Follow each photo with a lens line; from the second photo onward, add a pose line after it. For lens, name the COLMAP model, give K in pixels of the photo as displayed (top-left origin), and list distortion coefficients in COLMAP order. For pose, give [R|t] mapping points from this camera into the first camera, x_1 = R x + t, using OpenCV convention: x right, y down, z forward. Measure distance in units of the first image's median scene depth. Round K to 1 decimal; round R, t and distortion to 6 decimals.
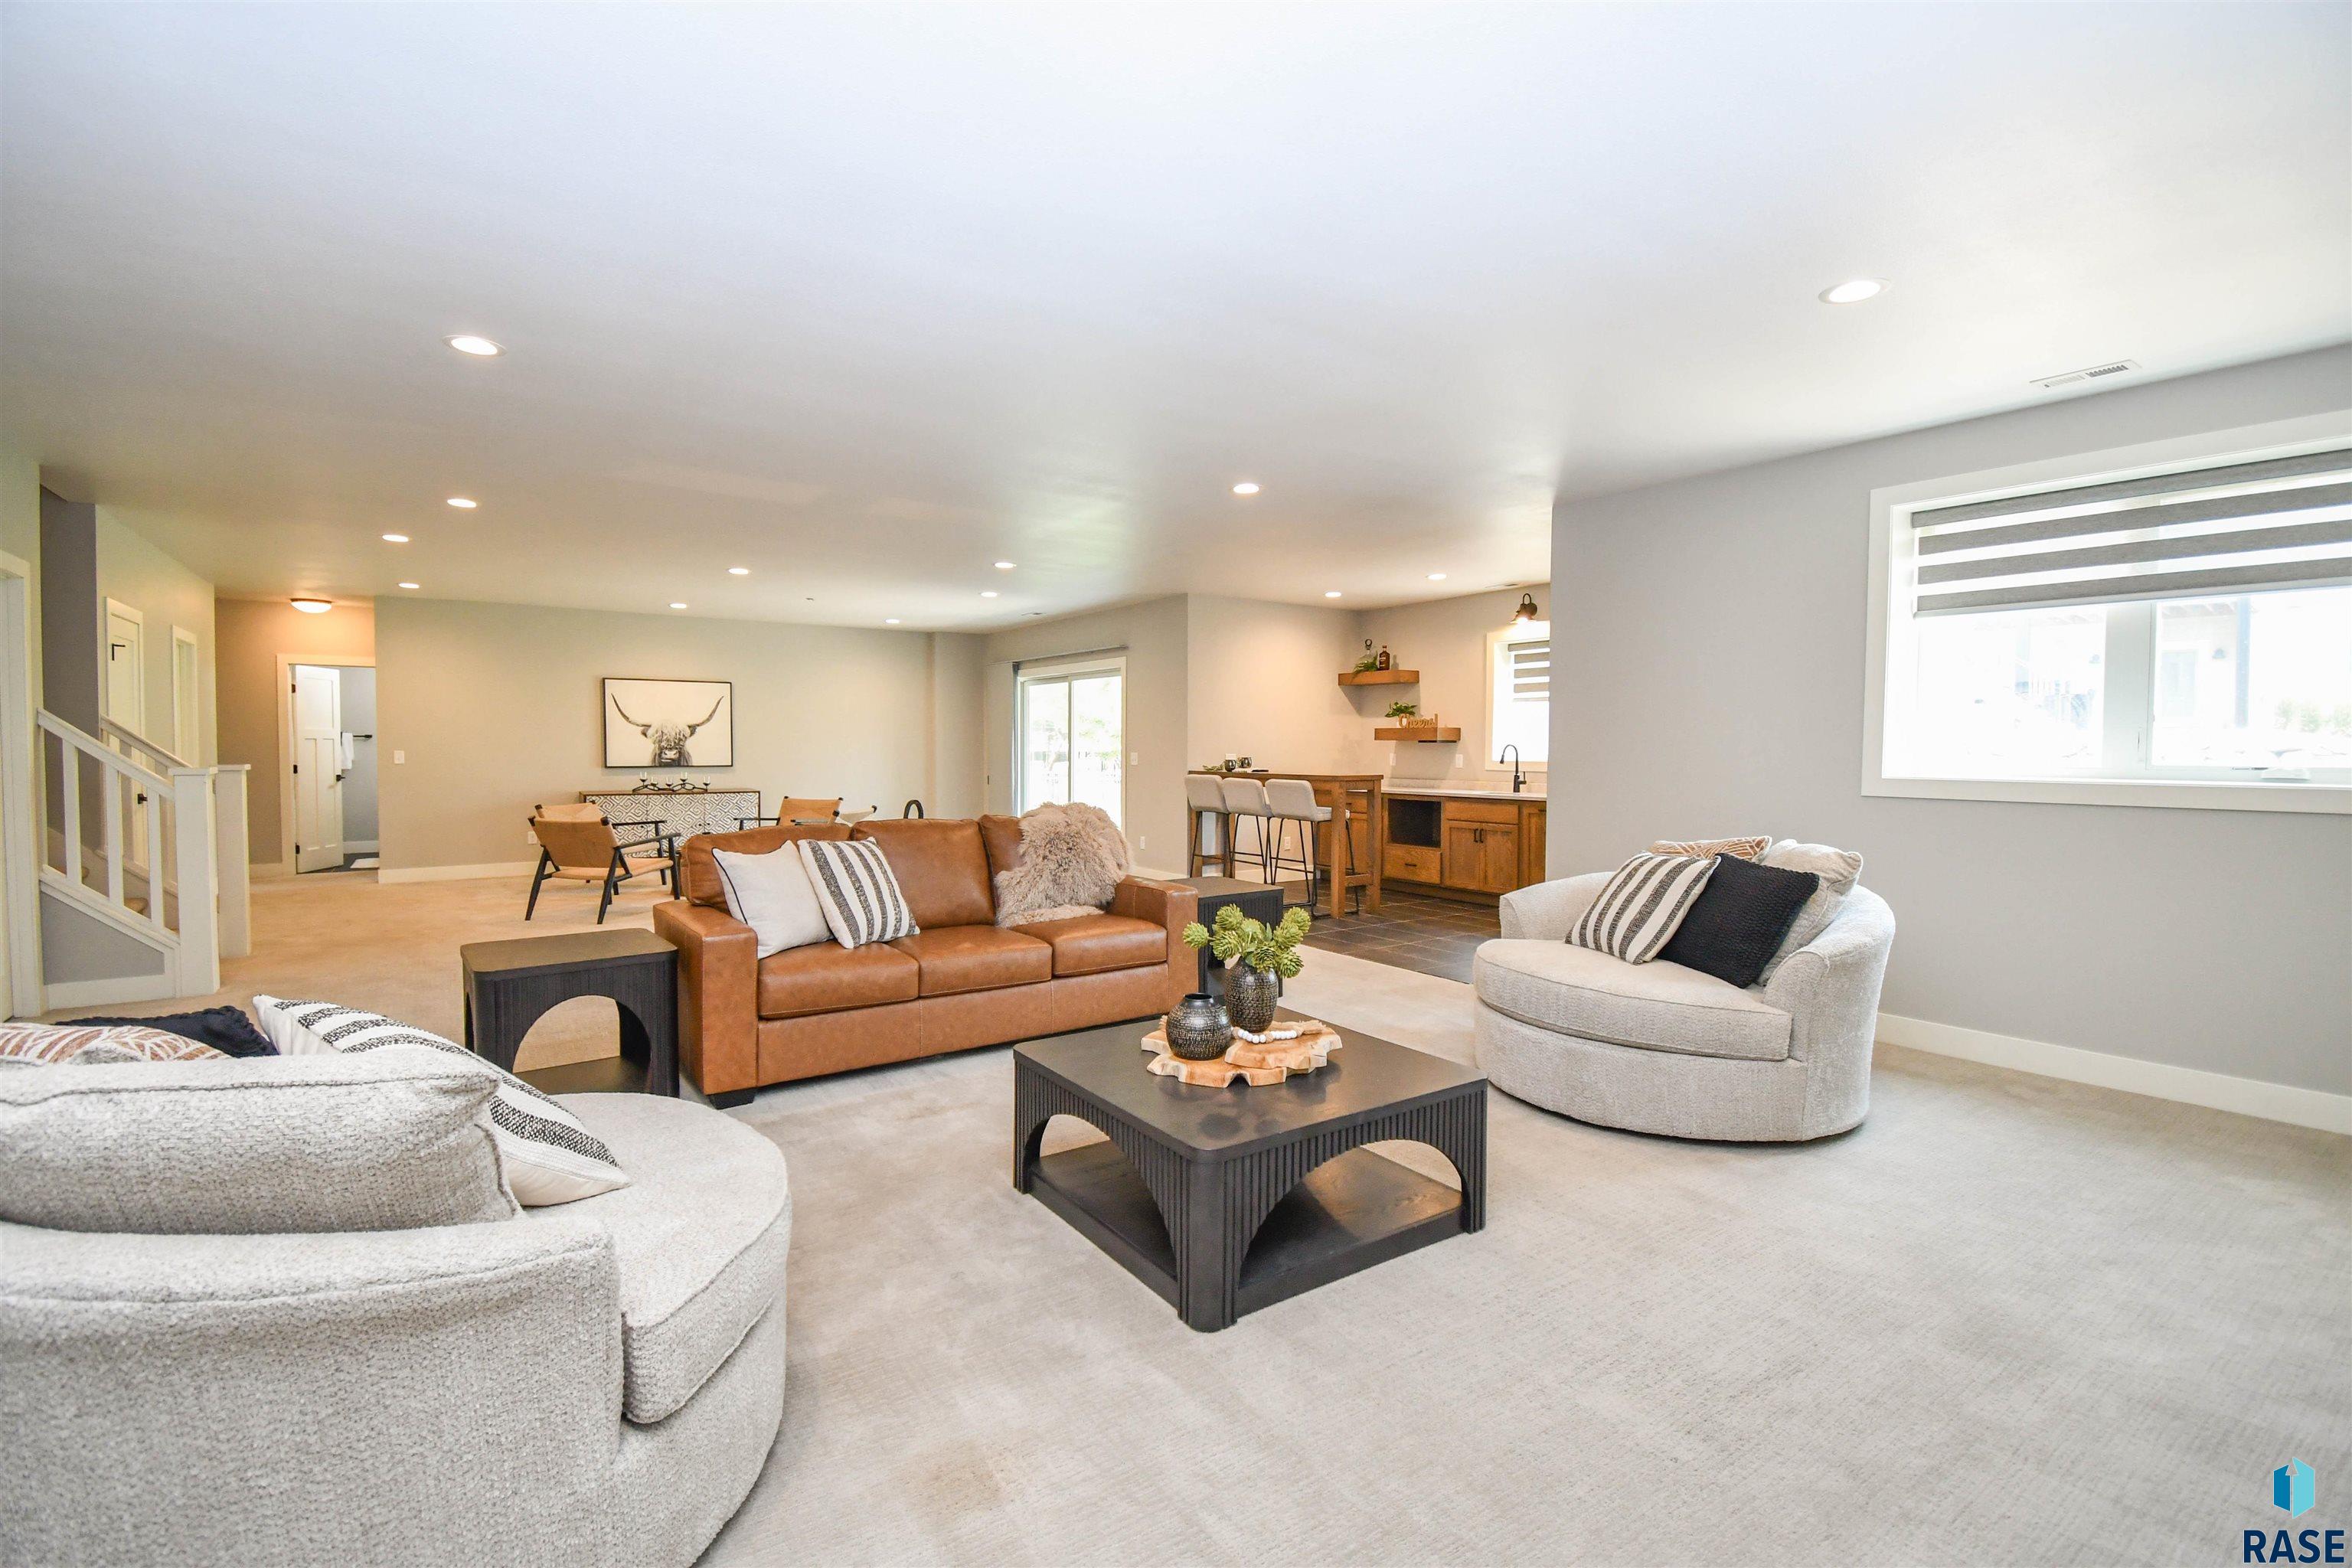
lens RADIAL K [[1069.2, 0, 1151.3], [0, 1069.2, 778.2], [0, 0, 1]] dist [0.006260, -0.013617]
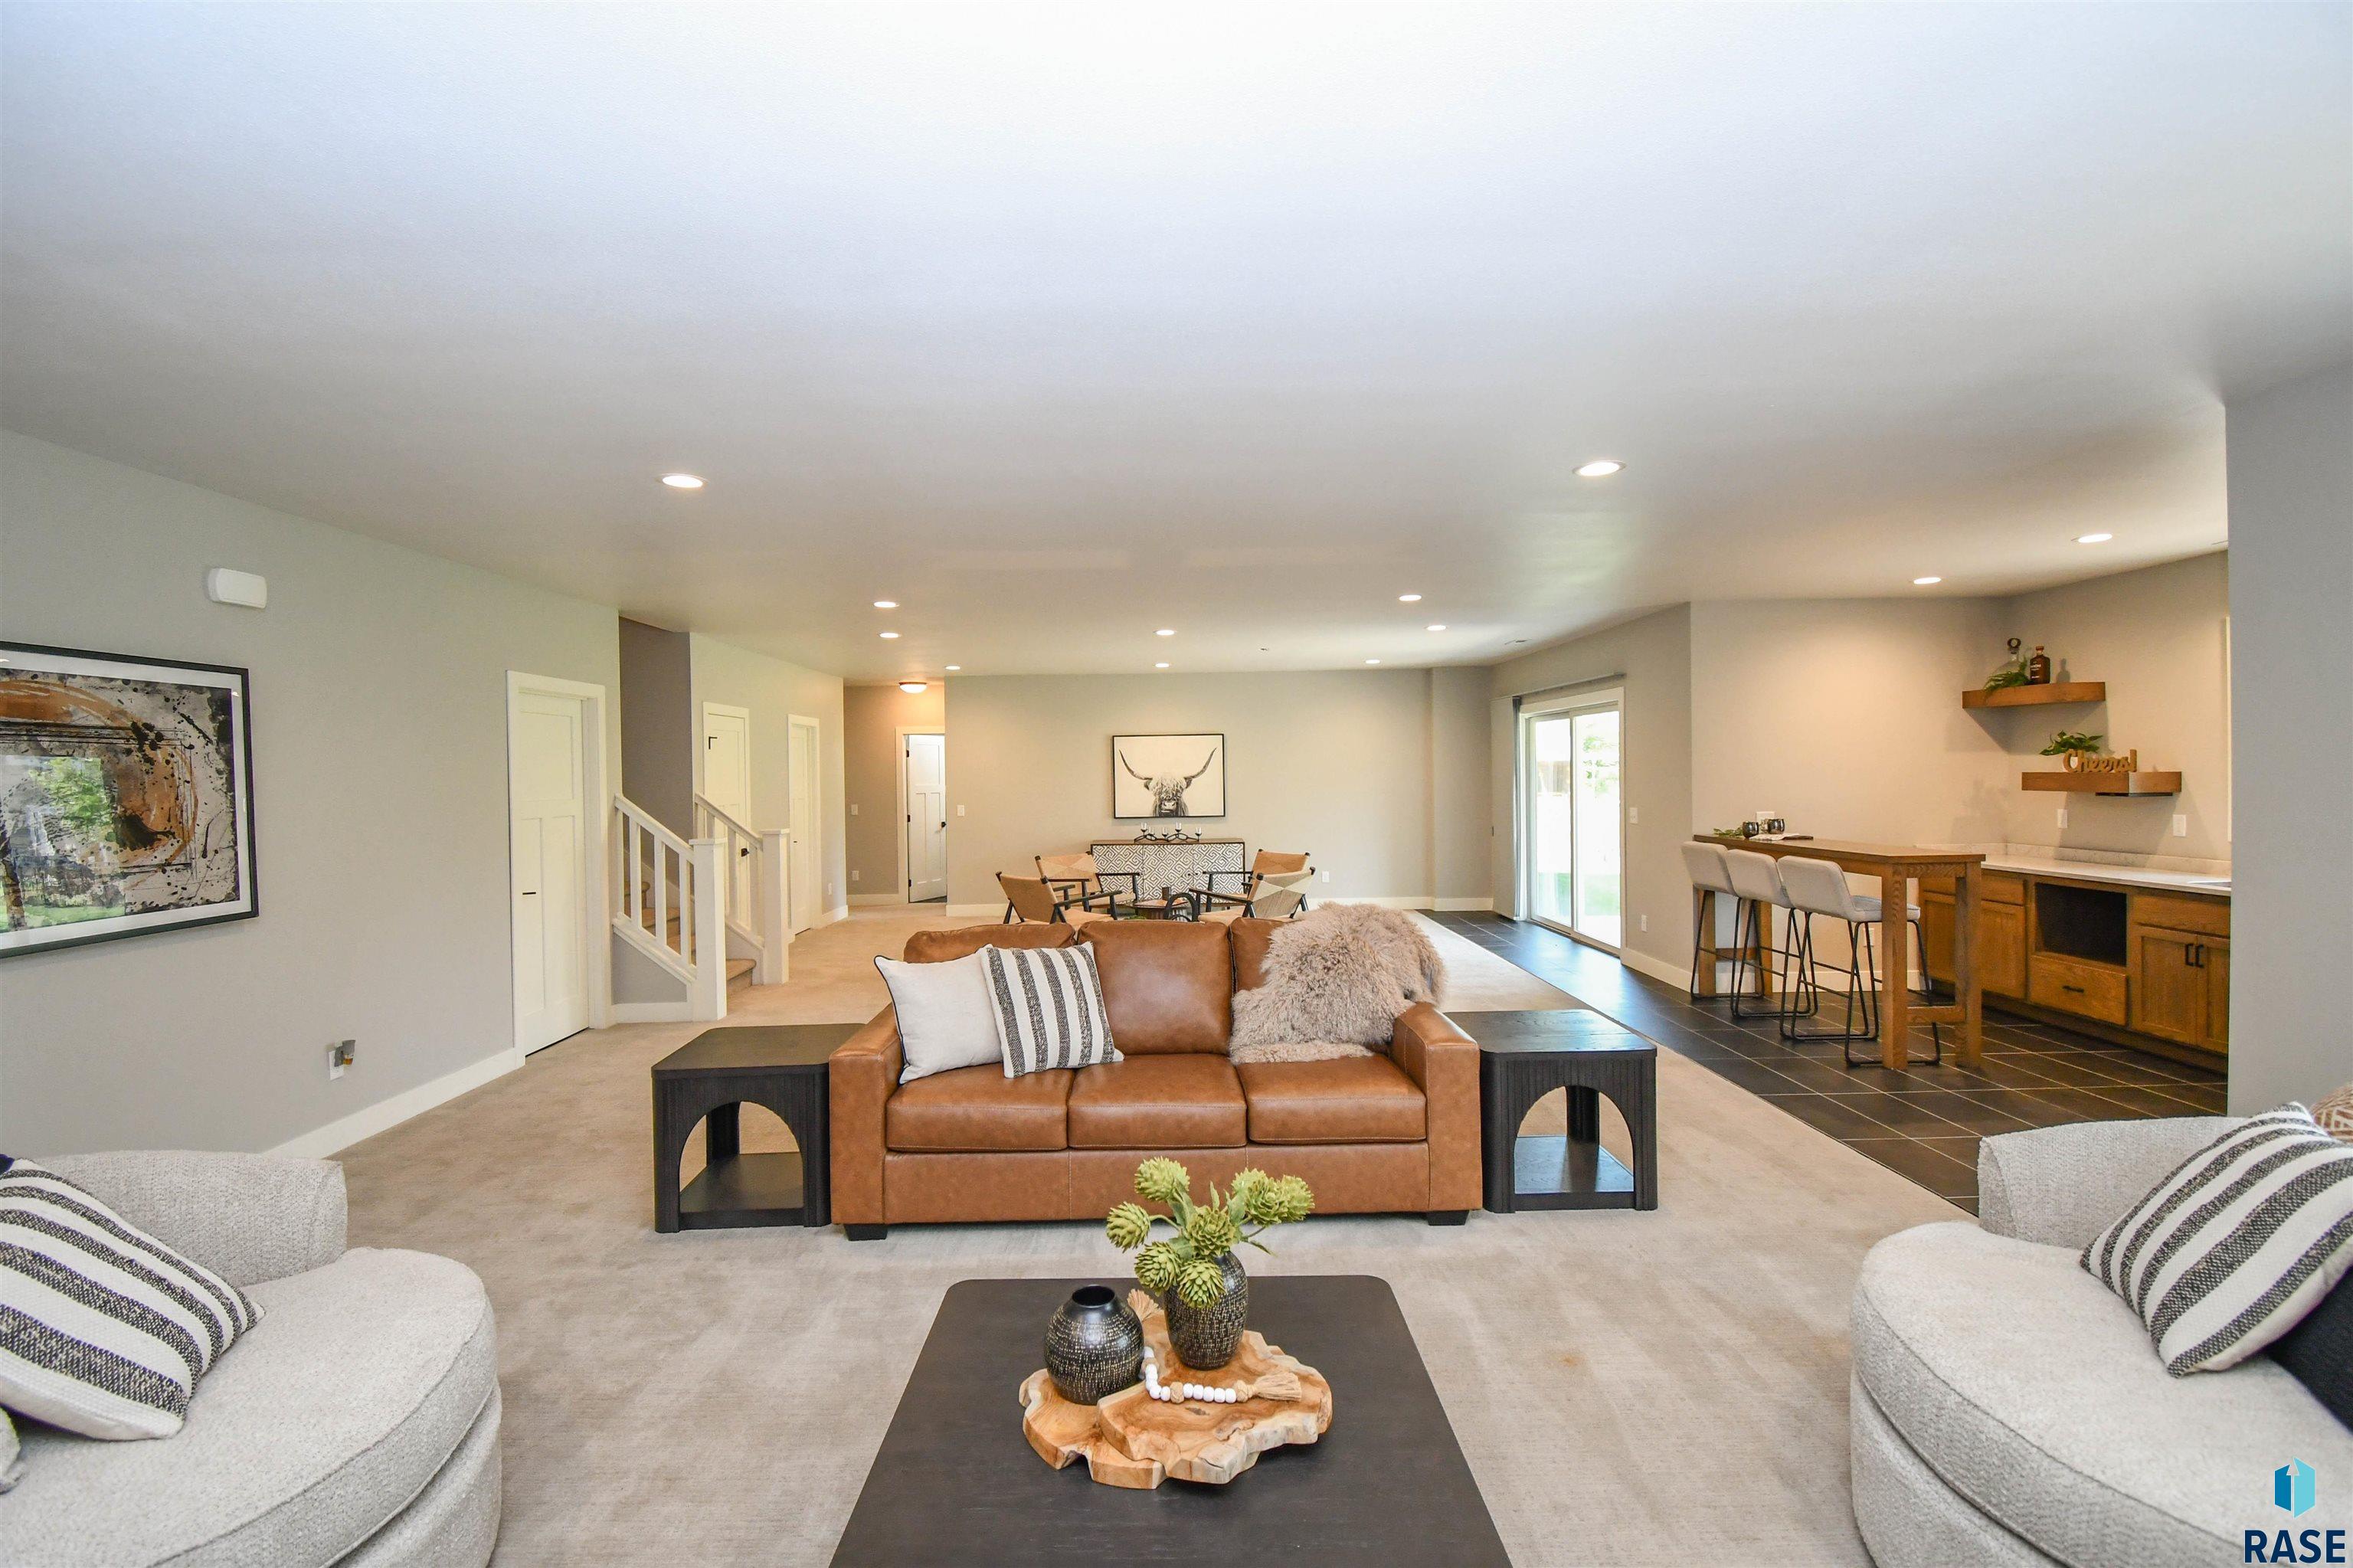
lens RADIAL K [[1069.7, 0, 1126.4], [0, 1069.7, 775.3], [0, 0, 1]] dist [0.006260, -0.013617]
pose [[0.820951, -0.016702, -0.570754, 0.144339], [0.002342, 0.999662, -0.025884, -0.031708], [0.570994, 0.019913, 0.820713, 0.151004]]
